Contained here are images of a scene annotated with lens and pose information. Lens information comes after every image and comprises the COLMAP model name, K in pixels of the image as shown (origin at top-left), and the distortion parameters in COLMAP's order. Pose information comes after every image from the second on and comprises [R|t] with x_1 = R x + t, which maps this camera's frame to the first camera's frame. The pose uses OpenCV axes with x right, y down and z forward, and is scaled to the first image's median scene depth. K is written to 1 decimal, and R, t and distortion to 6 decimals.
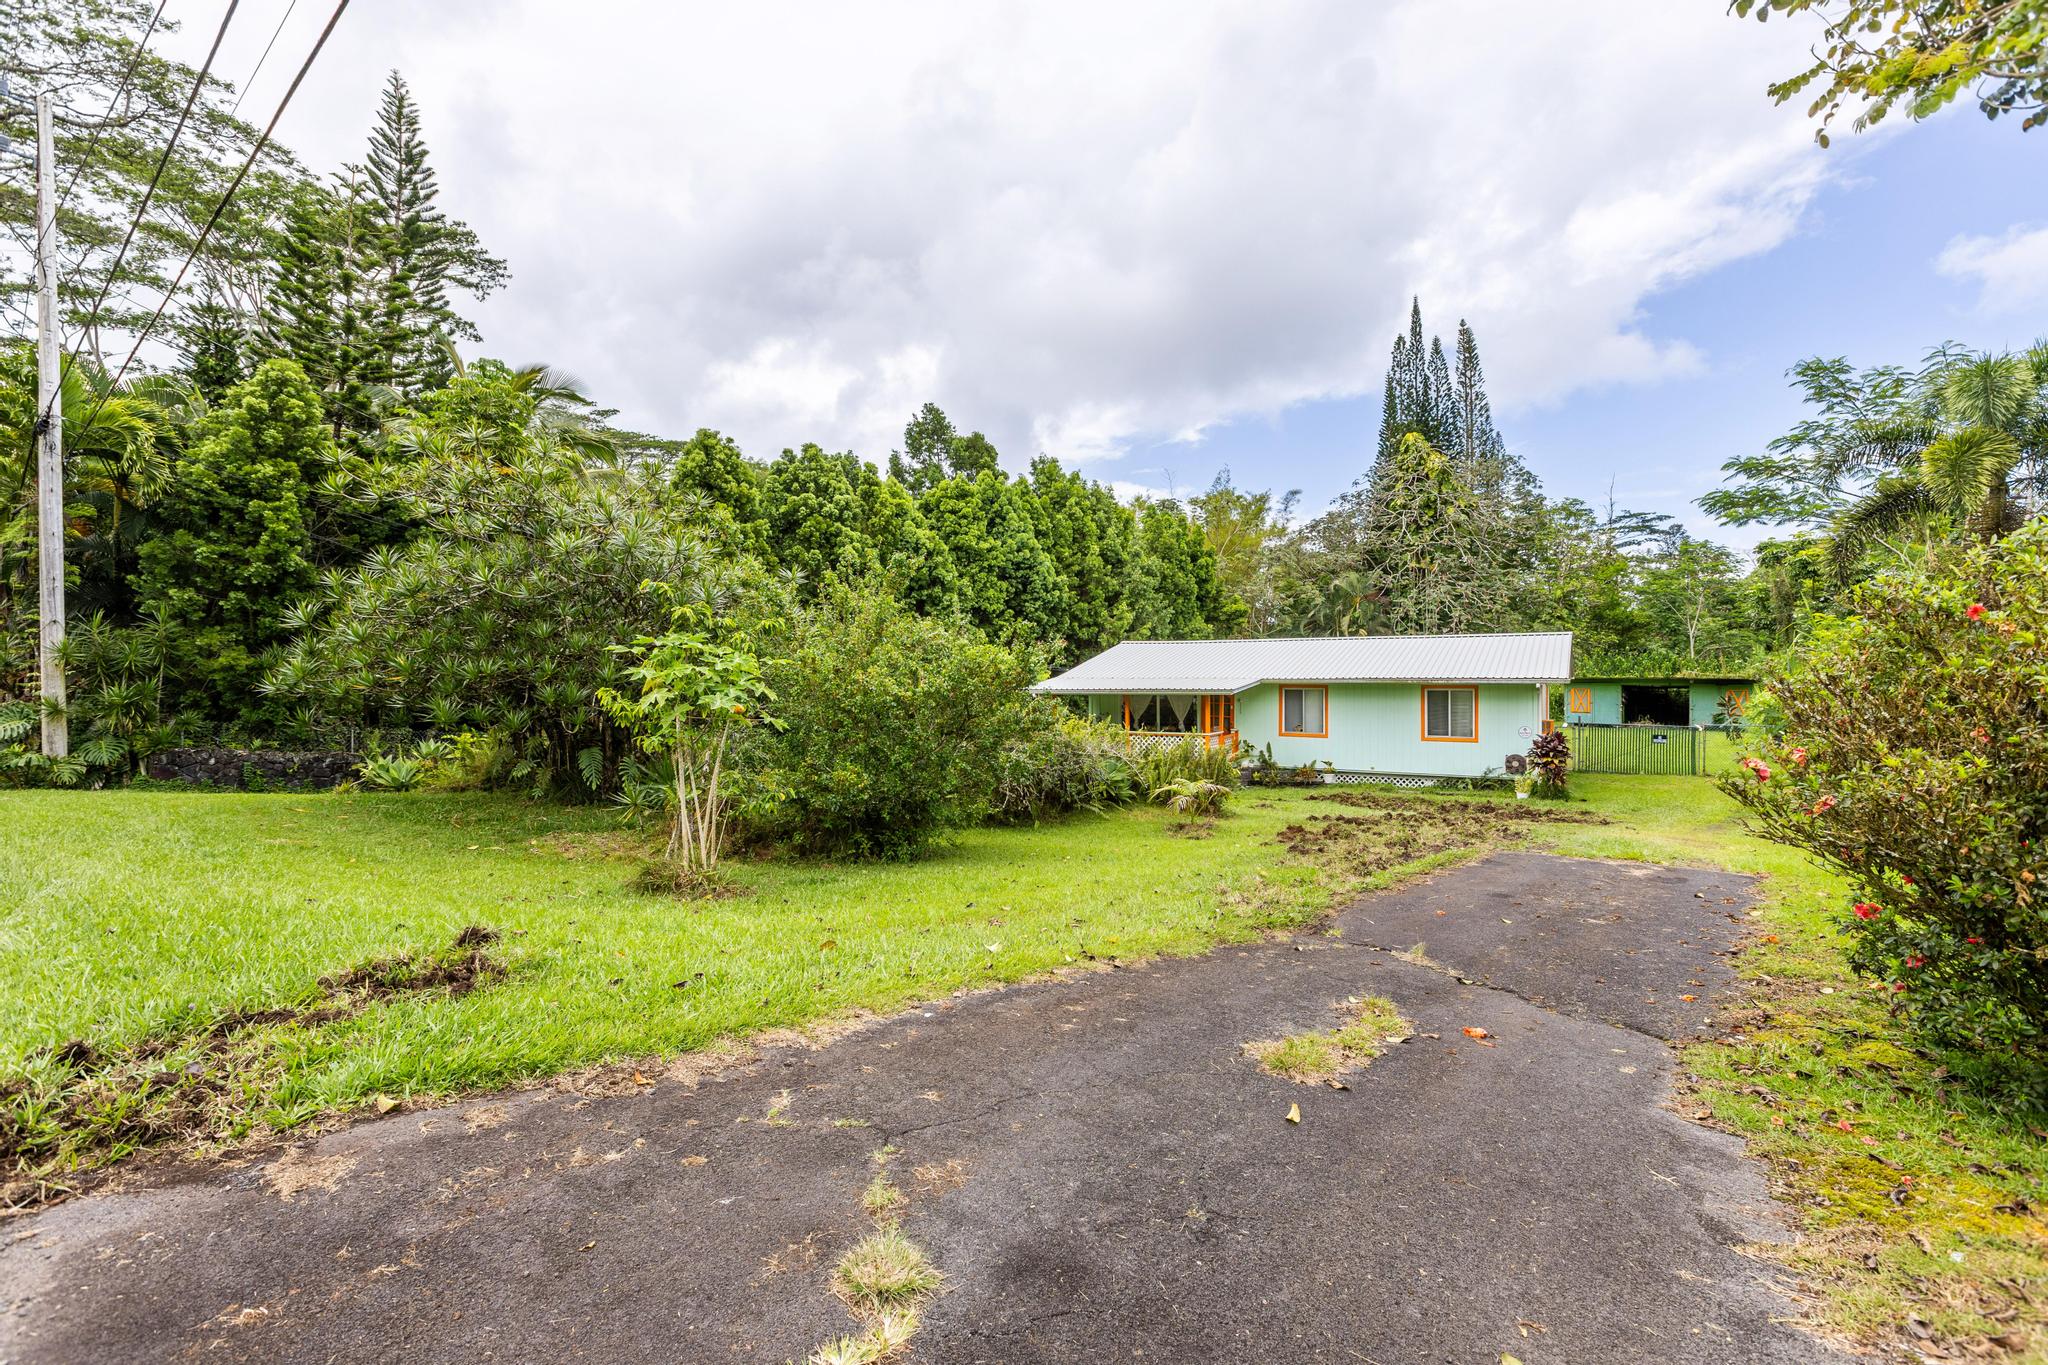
lens RADIAL K [[926.7, 0, 1023.1], [0, 926.7, 675.0], [0, 0, 1]] dist [0.014708, -0.004416]
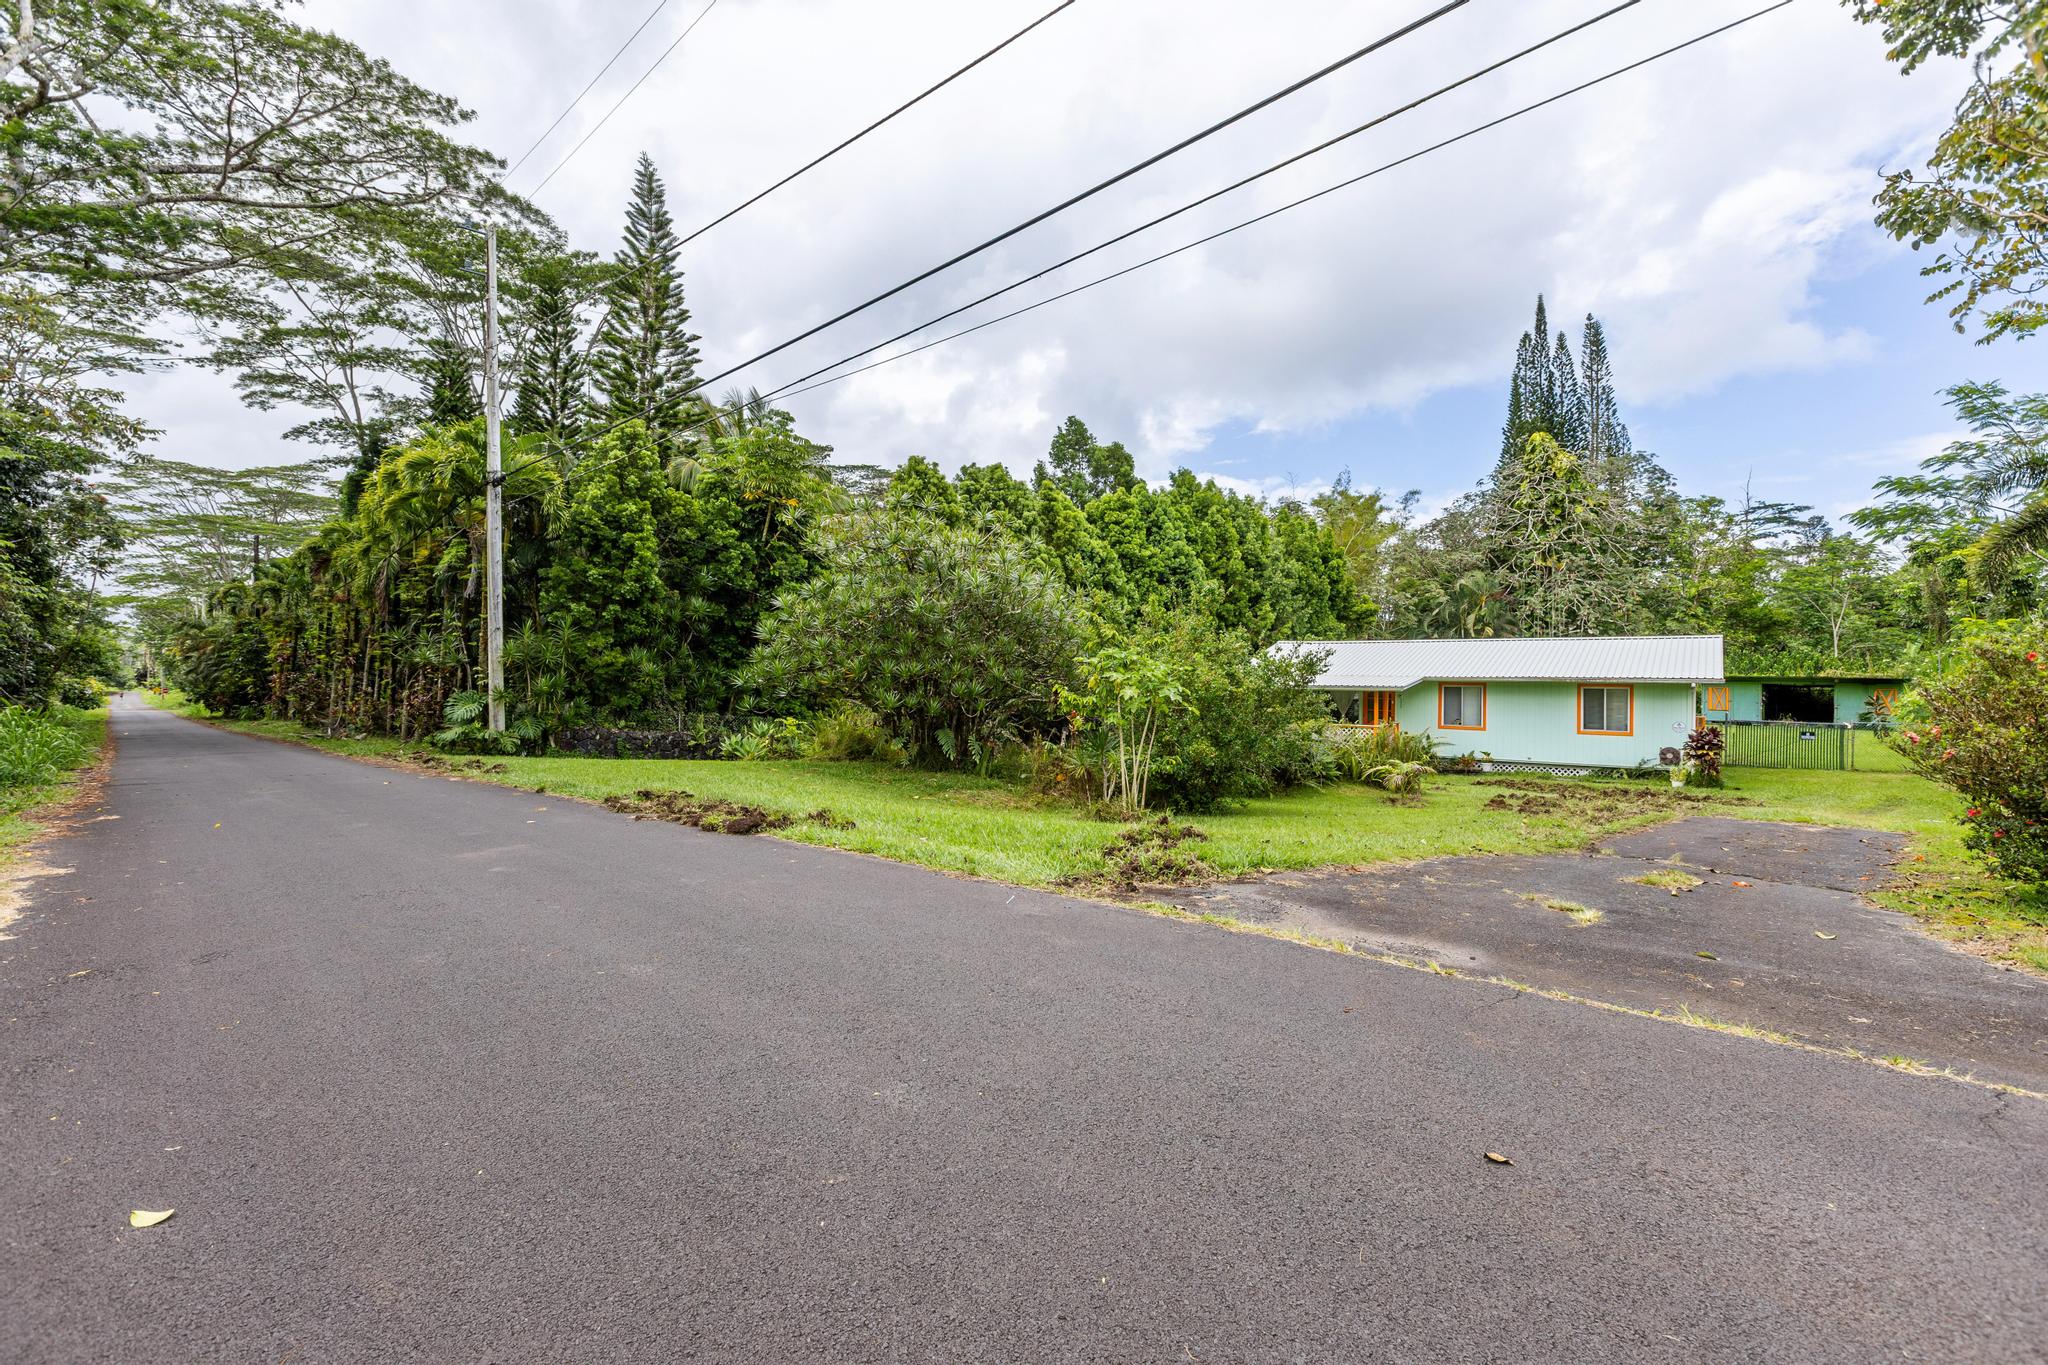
lens RADIAL K [[926.7, 0, 1023.1], [0, 926.7, 675.0], [0, 0, 1]] dist [0.014708, -0.004416]
pose [[0.995936, 0.006179, -0.089847, -0.072816], [-0.005490, 0.999954, 0.007910, -0.002624], [0.089891, -0.007385, 0.995924, -0.091145]]
